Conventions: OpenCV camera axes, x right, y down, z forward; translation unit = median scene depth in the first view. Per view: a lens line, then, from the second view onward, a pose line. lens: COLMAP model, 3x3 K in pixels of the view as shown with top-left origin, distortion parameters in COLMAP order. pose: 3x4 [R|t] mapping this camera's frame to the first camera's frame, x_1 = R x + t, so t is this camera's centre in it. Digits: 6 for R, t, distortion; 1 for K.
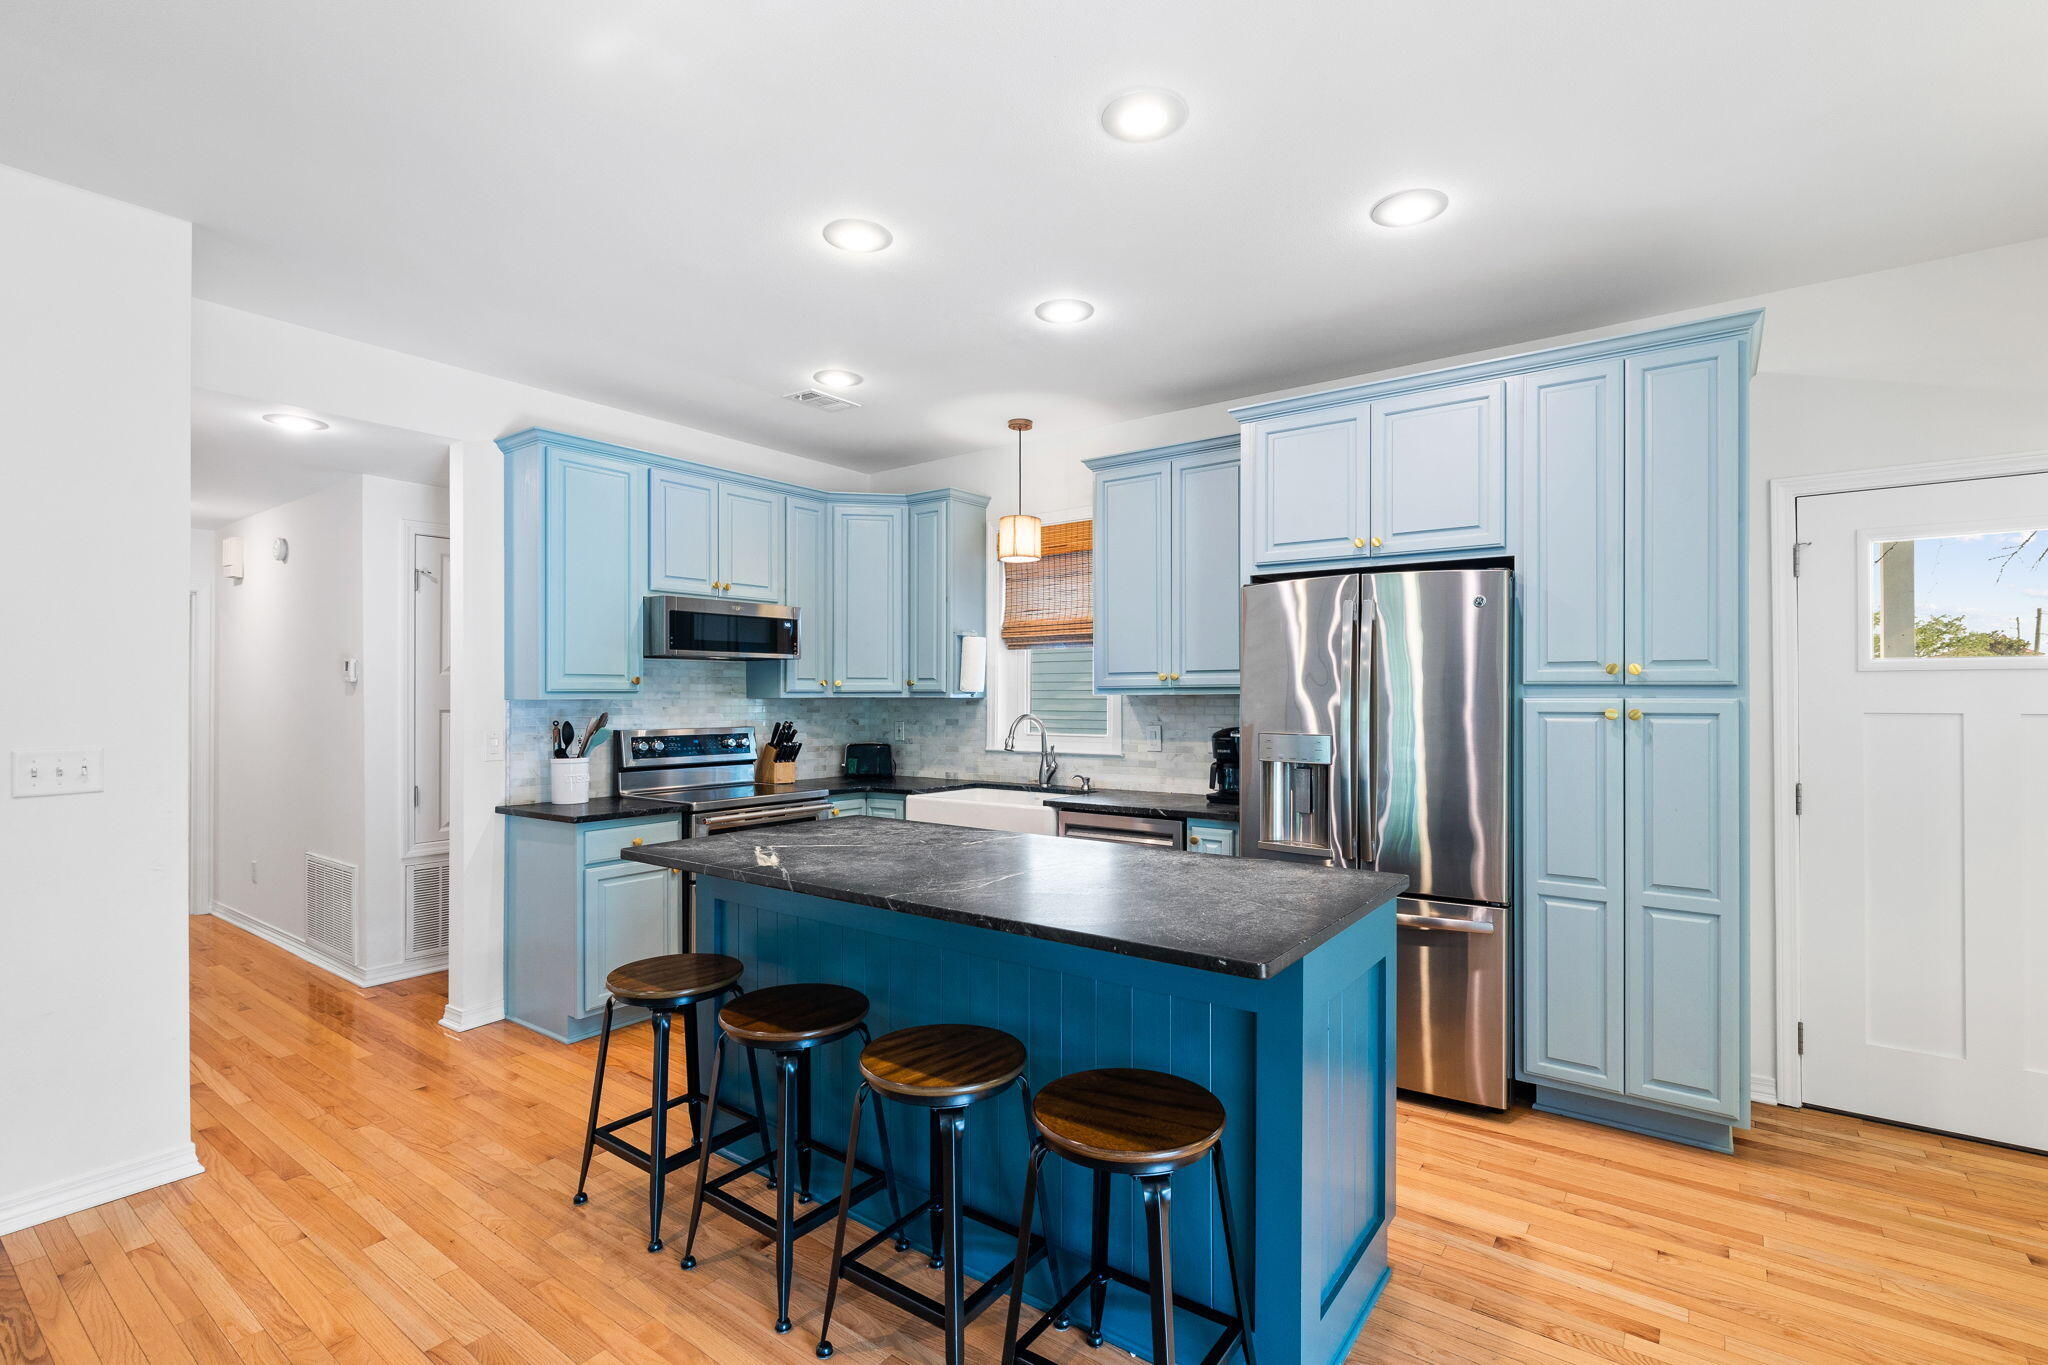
lens RADIAL K [[929.0, 0, 1026.4], [0, 929.0, 688.6], [0, 0, 1]] dist [-0.002605, -0.000145]
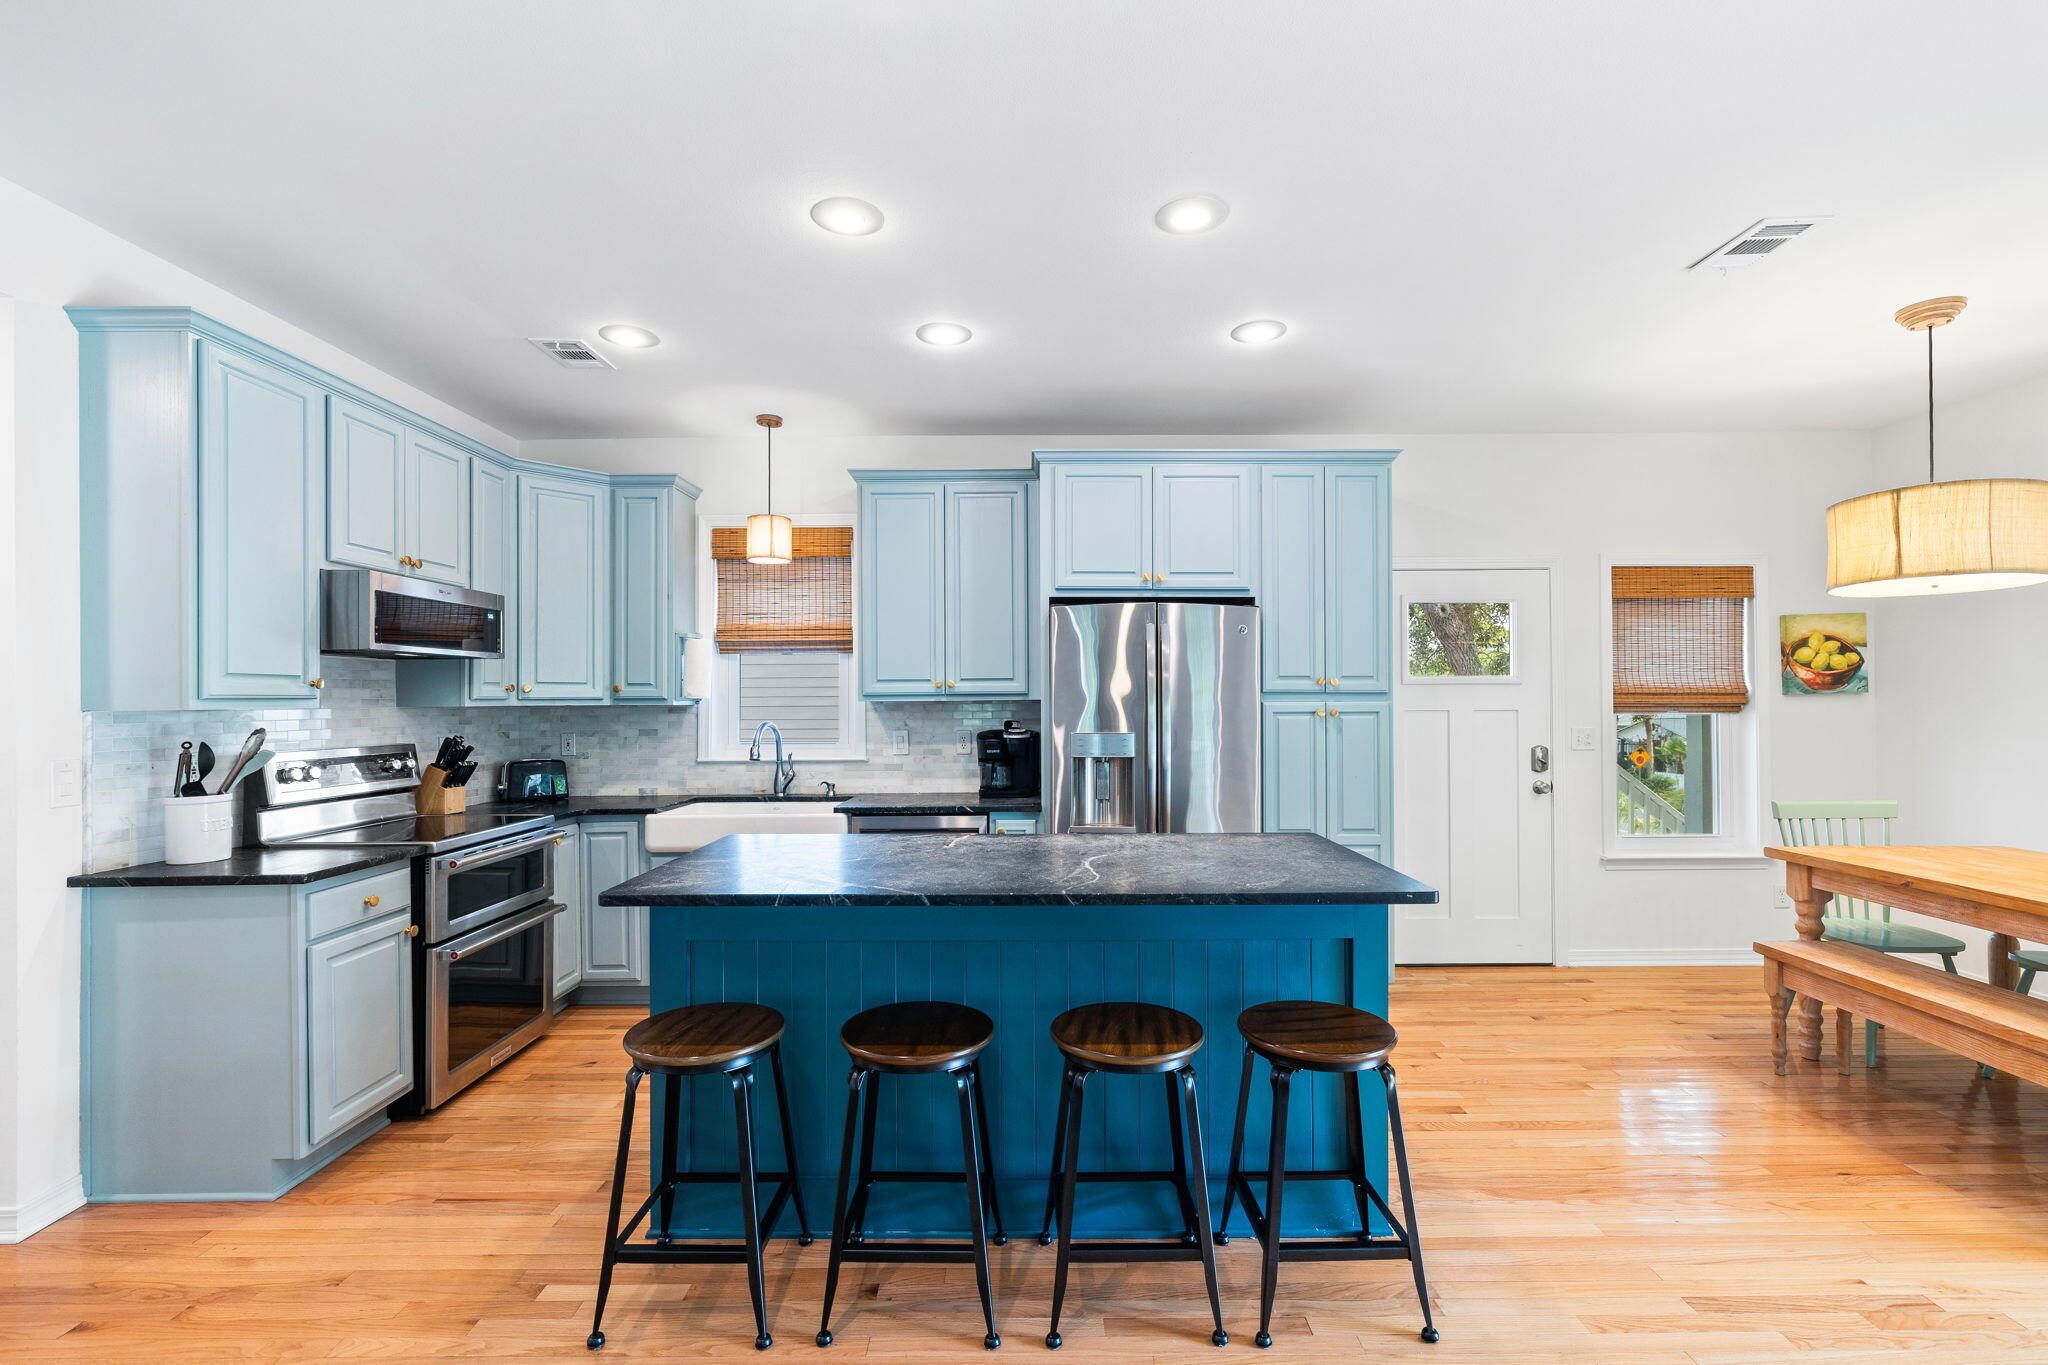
lens RADIAL K [[899.7, 0, 1026.6], [0, 899.7, 695.5], [0, 0, 1]] dist [-0.004795, -0.000117]
pose [[0.806714, 0.000519, 0.590941, -0.359003], [-0.000110, 1.000000, -0.000727, 0.001178], [-0.590941, 0.000522, 0.806714, 0.095484]]
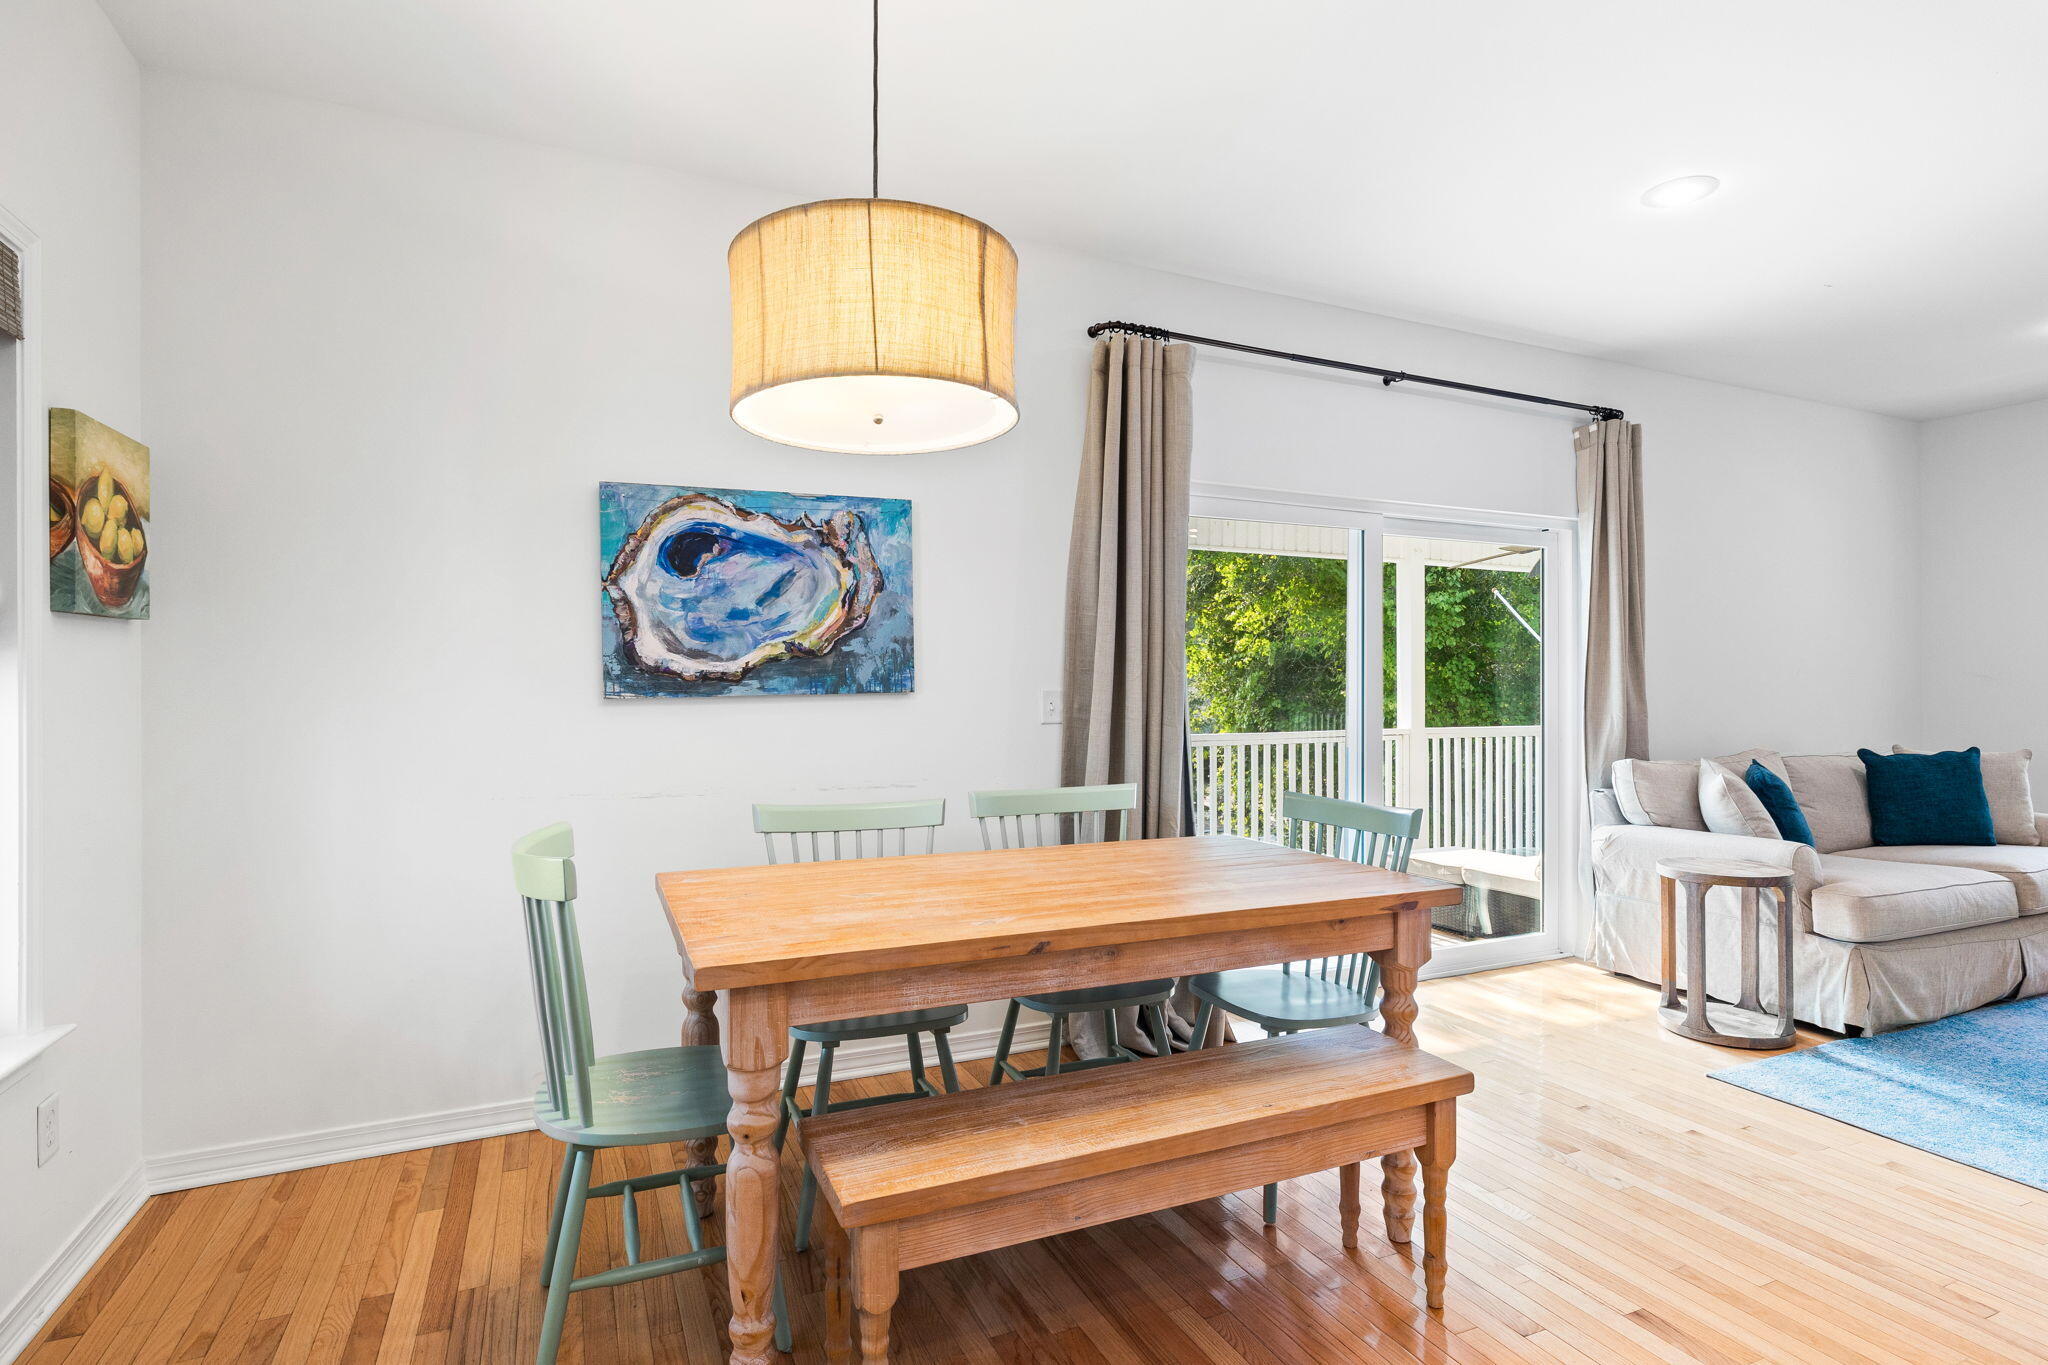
lens RADIAL K [[1026.2, 0, 1024.0], [0, 1026.2, 682.5], [0, 0, 1]] dist [-0.001643, 0.000172]
pose [[-0.872787, 0.004897, 0.488077, 0.353749], [-0.001625, 0.999915, -0.012939, 0.037413], [-0.488099, -0.012086, -0.872705, 0.609797]]
